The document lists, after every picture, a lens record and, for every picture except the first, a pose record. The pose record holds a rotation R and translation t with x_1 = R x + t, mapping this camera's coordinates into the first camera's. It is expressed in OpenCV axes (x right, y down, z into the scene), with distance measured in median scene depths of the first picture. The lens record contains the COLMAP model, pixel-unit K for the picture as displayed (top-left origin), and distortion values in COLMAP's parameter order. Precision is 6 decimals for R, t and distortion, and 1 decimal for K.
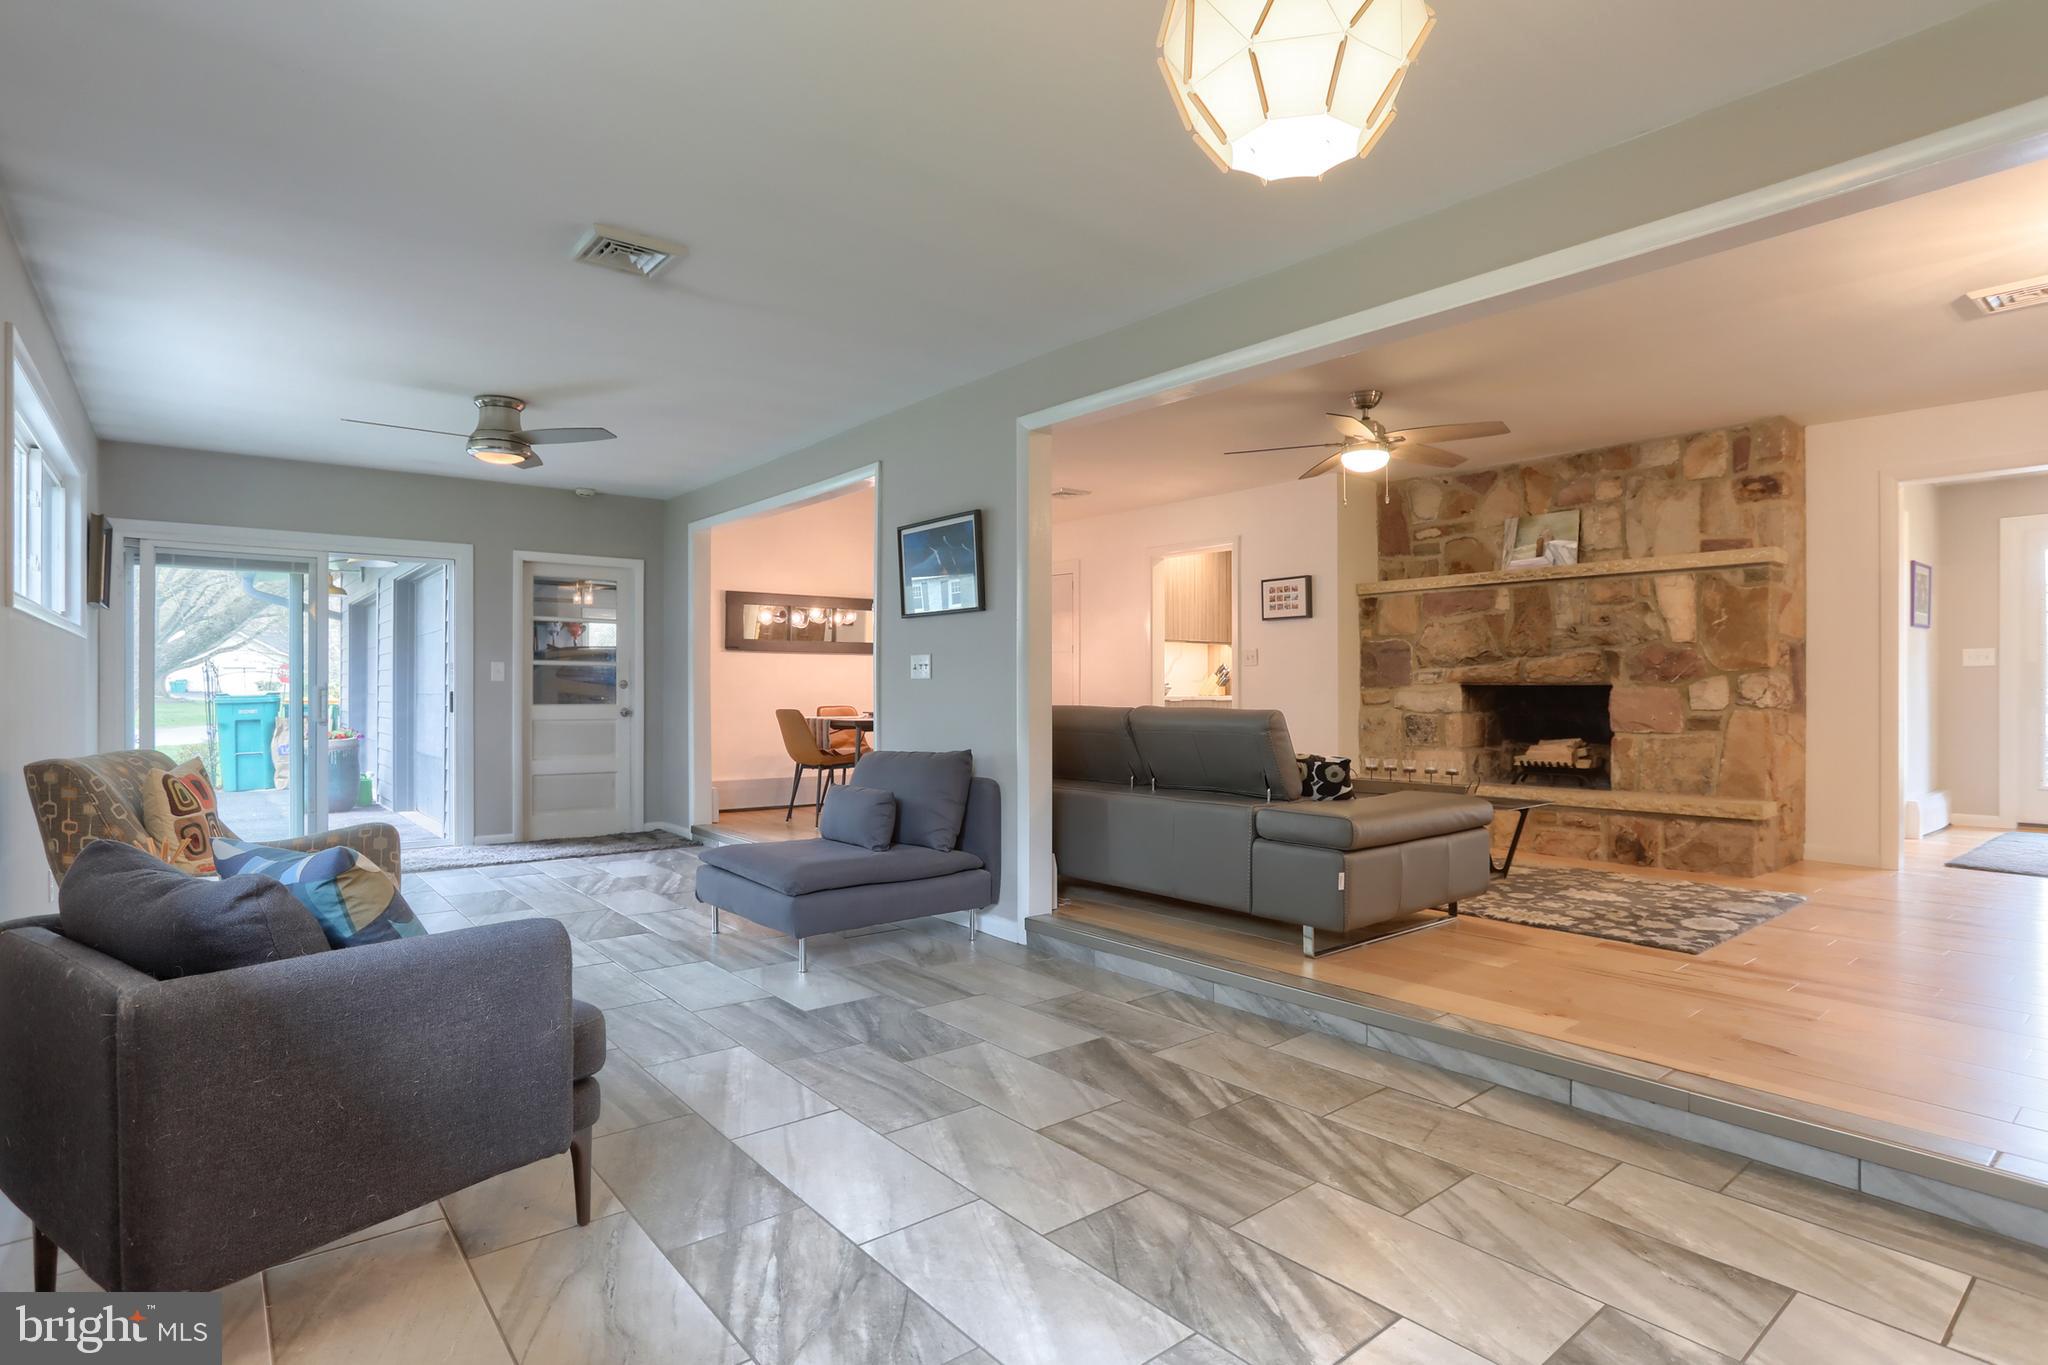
lens RADIAL K [[1037.5, 0, 1040.6], [0, 1037.5, 686.7], [0, 0, 1]] dist [-0.060921, 0.030561]
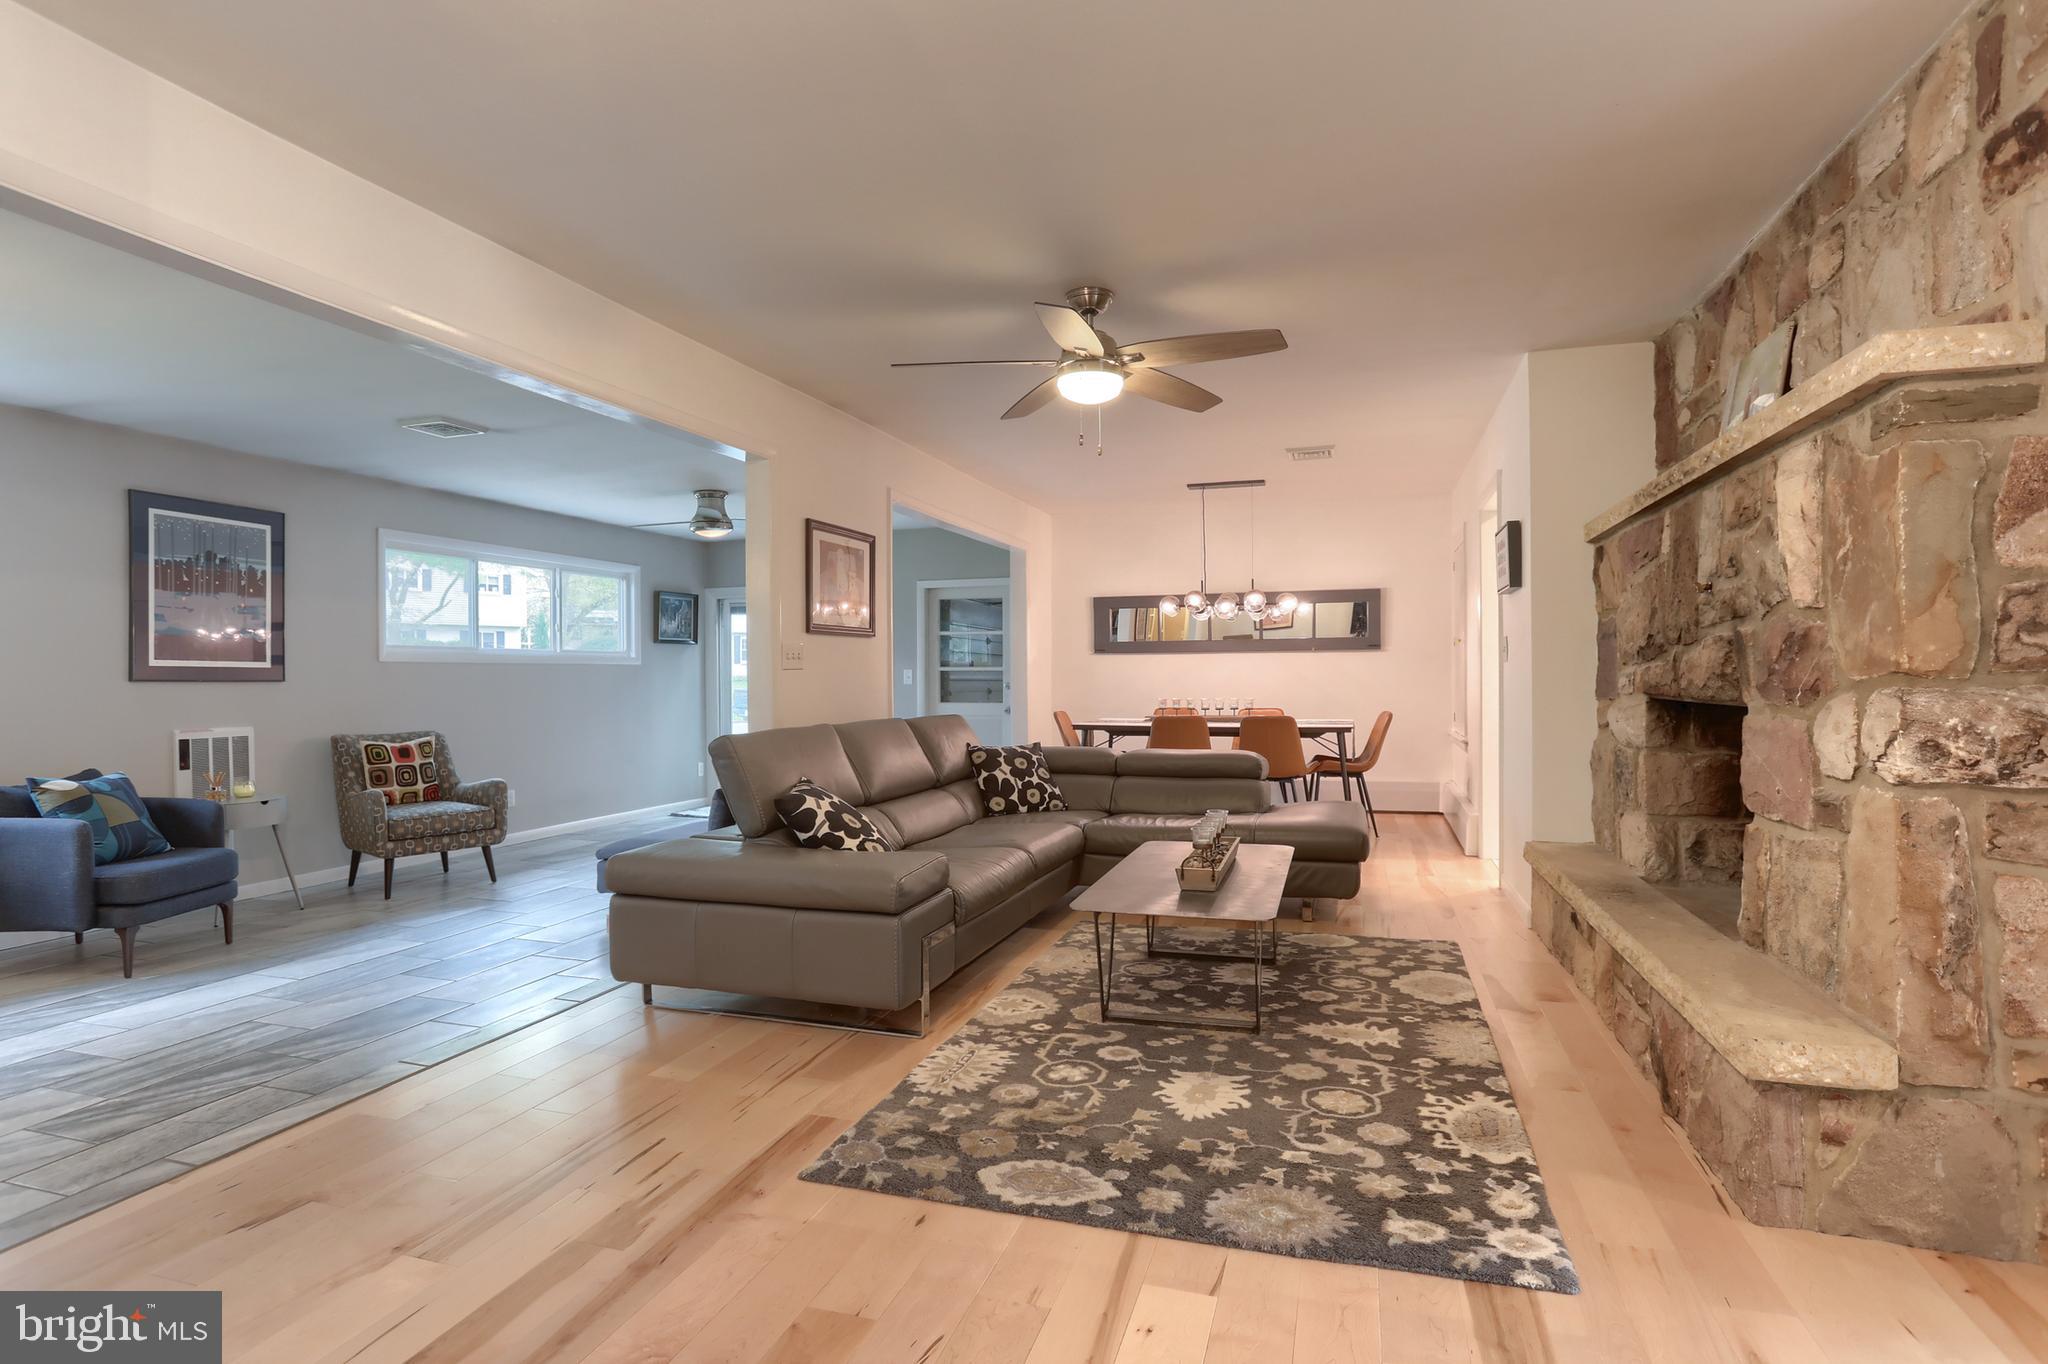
lens RADIAL K [[1037.5, 0, 1040.6], [0, 1037.5, 686.2], [0, 0, 1]] dist [-0.060921, 0.030561]
pose [[0.544679, 0.004413, -0.838633, 0.764283], [0.010095, 0.999879, 0.011818, -0.019380], [0.838584, -0.014903, 0.544569, 0.496266]]
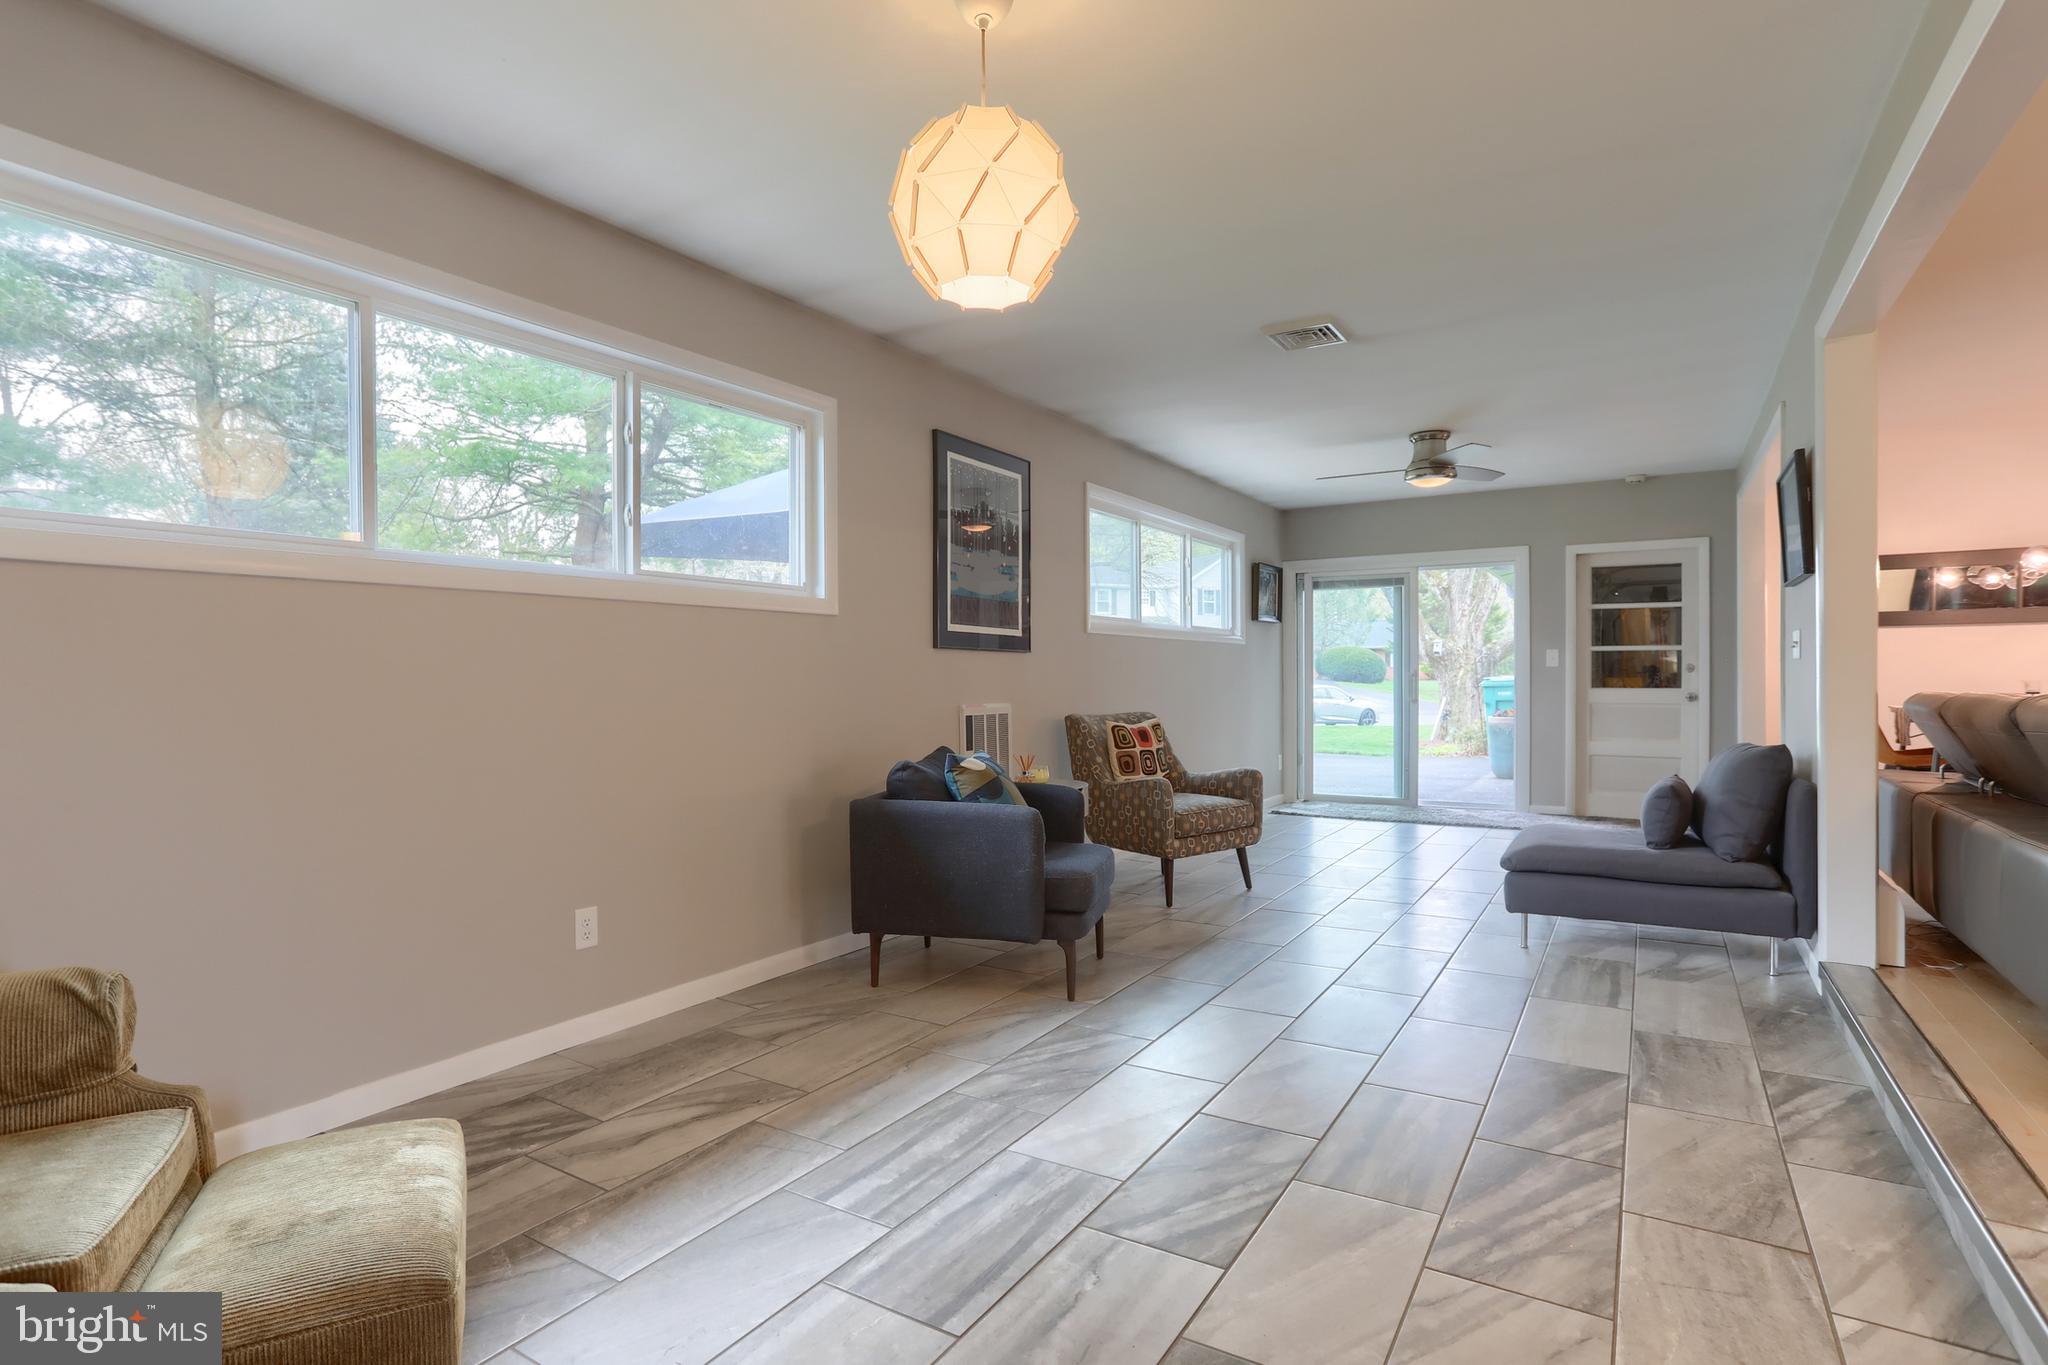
lens RADIAL K [[1036.5, 0, 1058.9], [0, 1036.5, 681.9], [0, 0, 1]] dist [-0.024422, 0.024088]
pose [[0.340874, 0.000991, -0.940109, 0.385171], [0.009265, 0.999947, 0.004413, 0.001307], [0.940063, -0.010214, 0.340847, 0.141290]]
